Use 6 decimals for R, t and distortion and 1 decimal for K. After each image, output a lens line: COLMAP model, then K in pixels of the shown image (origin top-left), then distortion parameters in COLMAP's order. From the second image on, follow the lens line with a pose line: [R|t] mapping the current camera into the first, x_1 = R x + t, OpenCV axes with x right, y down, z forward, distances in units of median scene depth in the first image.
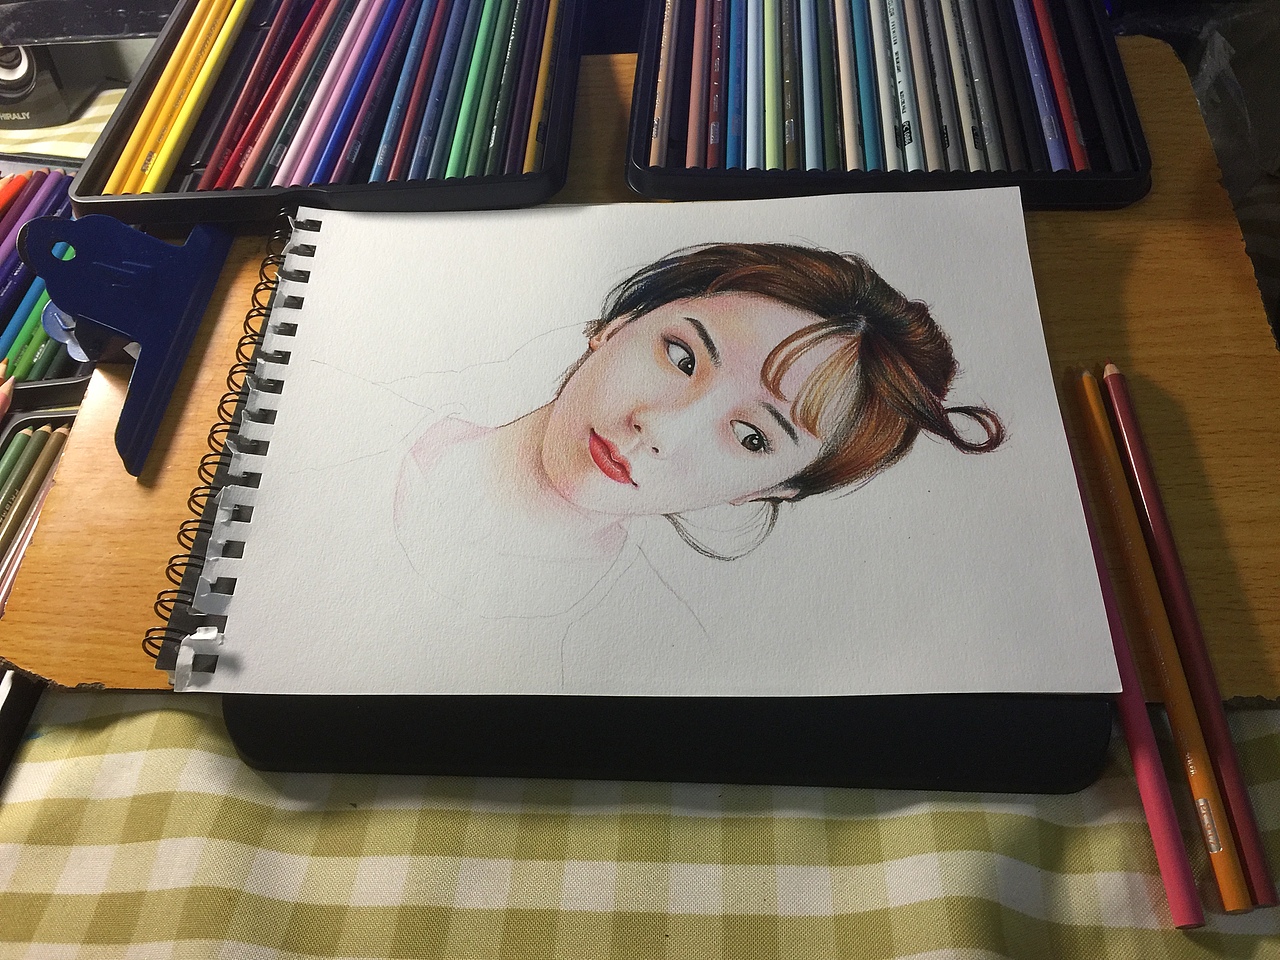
lens RADIAL K [[1079.5, 0, 645.9], [0, 1079.5, 482.7], [0, 0, 1]] dist [0.054583, -0.087459]
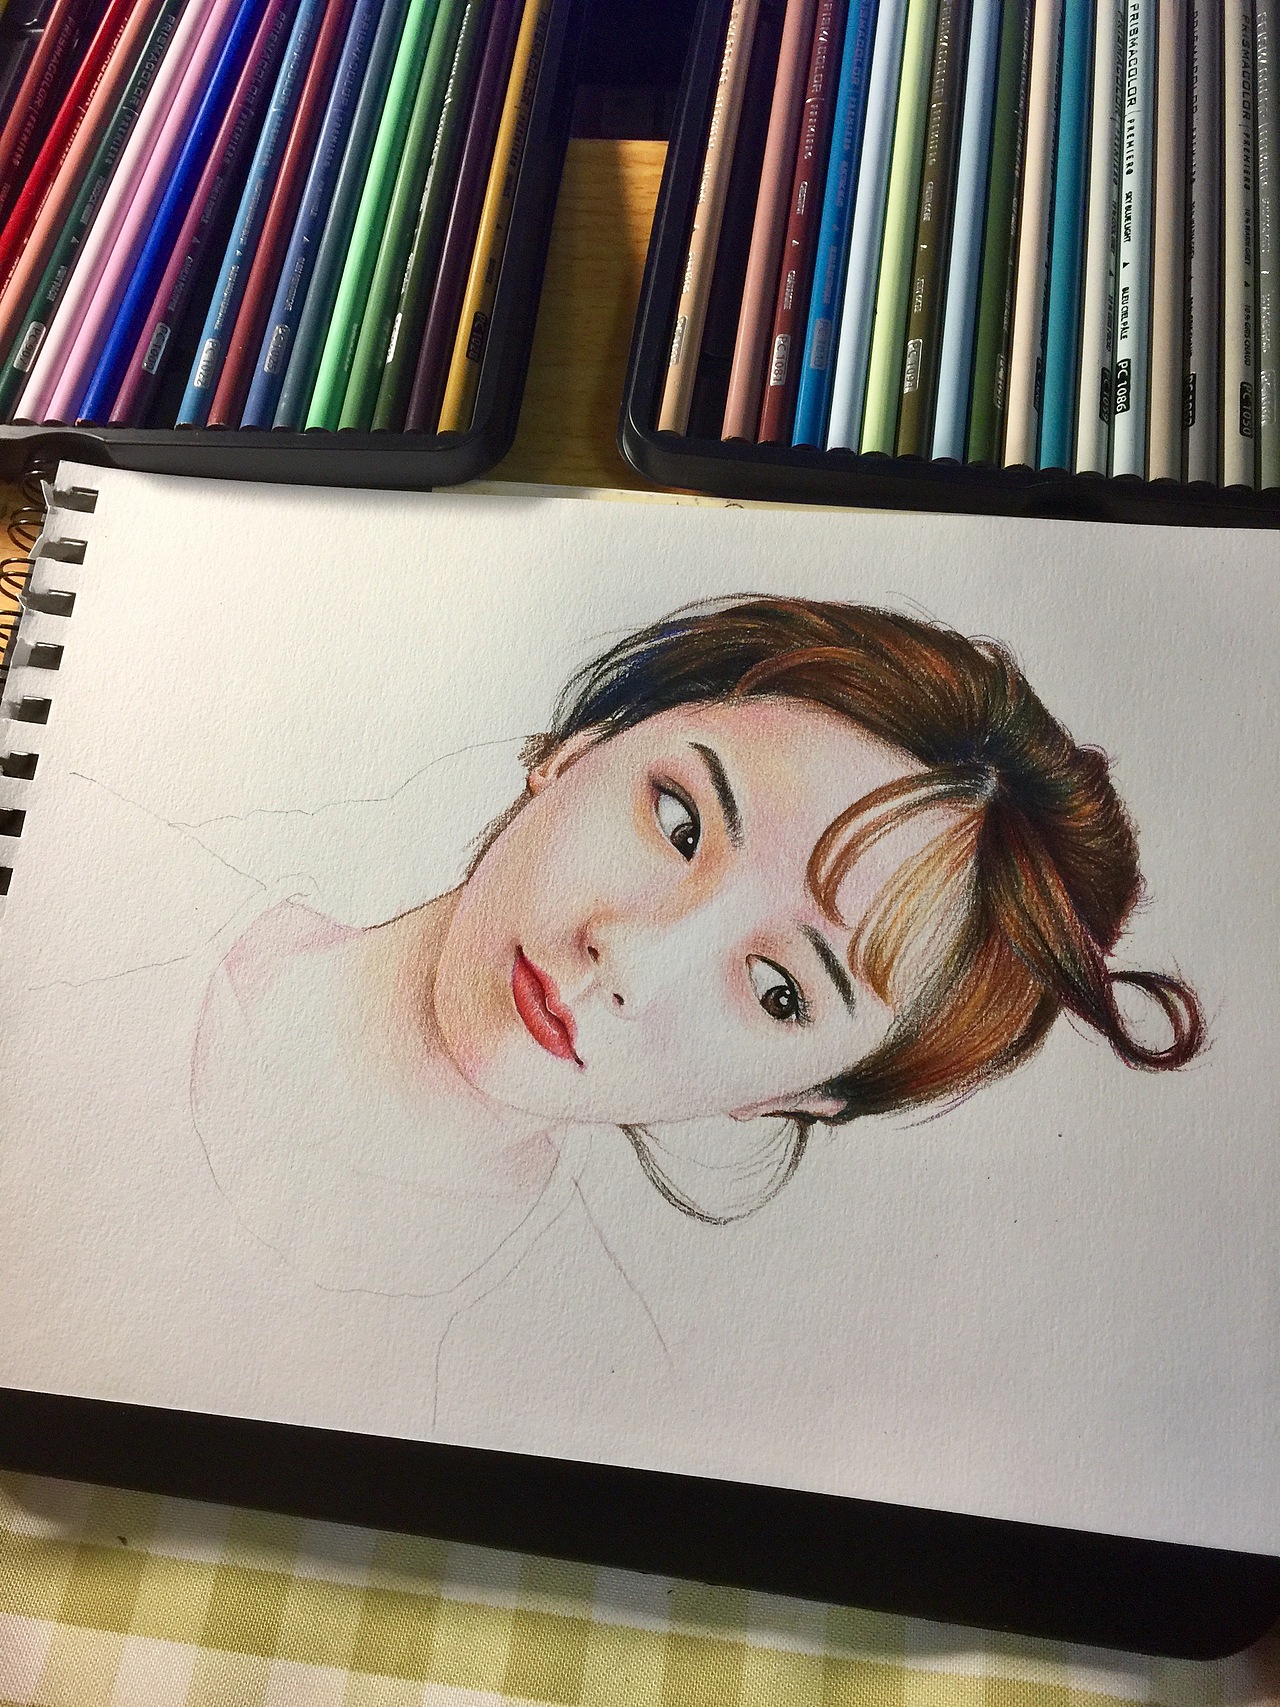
lens RADIAL K [[1439.6, 0, 644.6], [0, 1439.6, 843.5], [0, 0, 1]] dist [0.054583, -0.087459]
pose [[0.996654, 0.072394, -0.037945, 0.045502], [-0.059787, 0.962256, 0.265496, -0.315119], [0.055733, -0.262340, 0.963365, 0.230932]]
